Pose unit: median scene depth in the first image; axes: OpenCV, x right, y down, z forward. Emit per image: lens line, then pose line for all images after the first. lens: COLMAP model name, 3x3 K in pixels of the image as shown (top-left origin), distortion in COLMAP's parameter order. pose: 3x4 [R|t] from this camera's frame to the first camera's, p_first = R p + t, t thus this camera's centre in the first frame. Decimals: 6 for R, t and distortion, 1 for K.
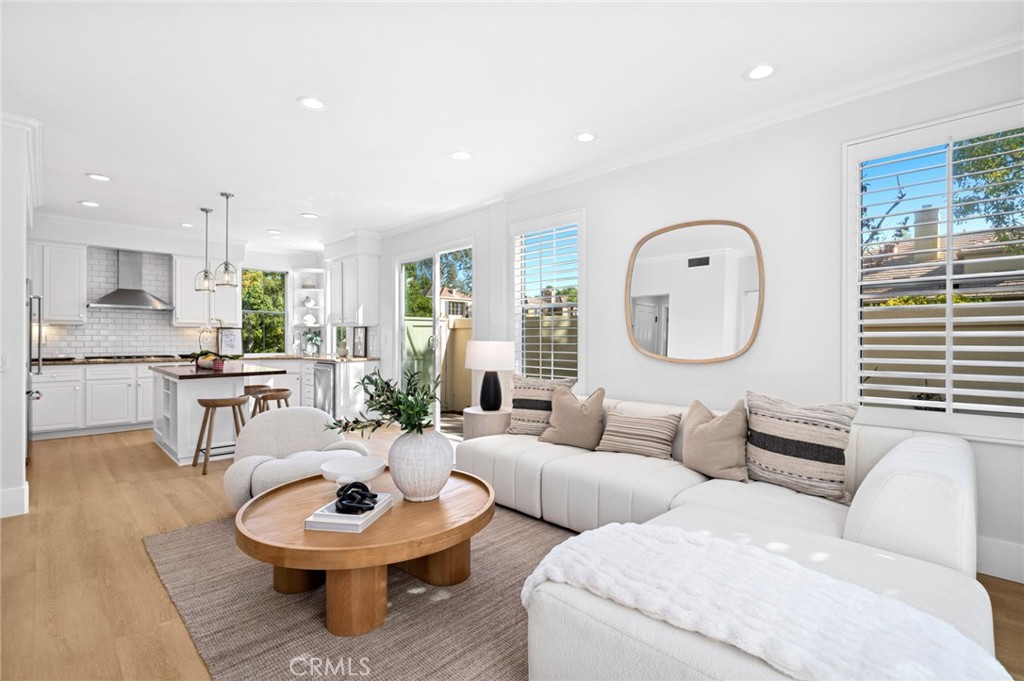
lens RADIAL K [[475.4, 0, 512.6], [0, 475.4, 341.0], [0, 0, 1]] dist [-0.003846, 0.000060]
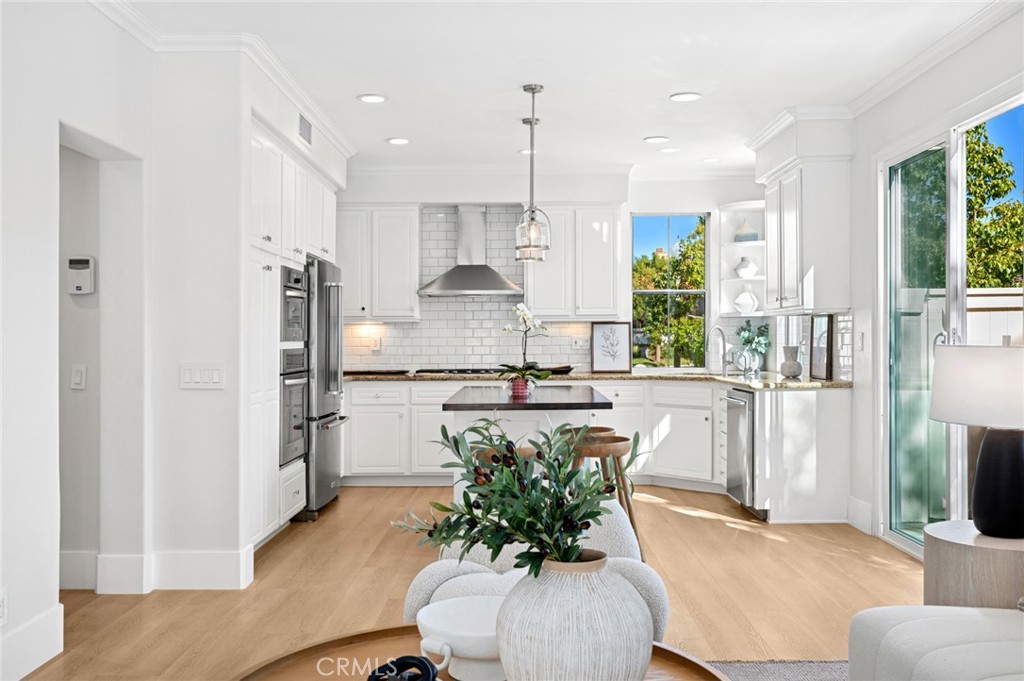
lens RADIAL K [[937.2, 0, 512.1], [0, 937.2, 342.1], [0, 0, 1]] dist [-0.013380, 0.000000]
pose [[0.702267, -0.004377, -0.711900, 0.130087], [0.003204, 0.999990, -0.002988, -0.000933], [0.711906, -0.000183, 0.702275, 0.148714]]
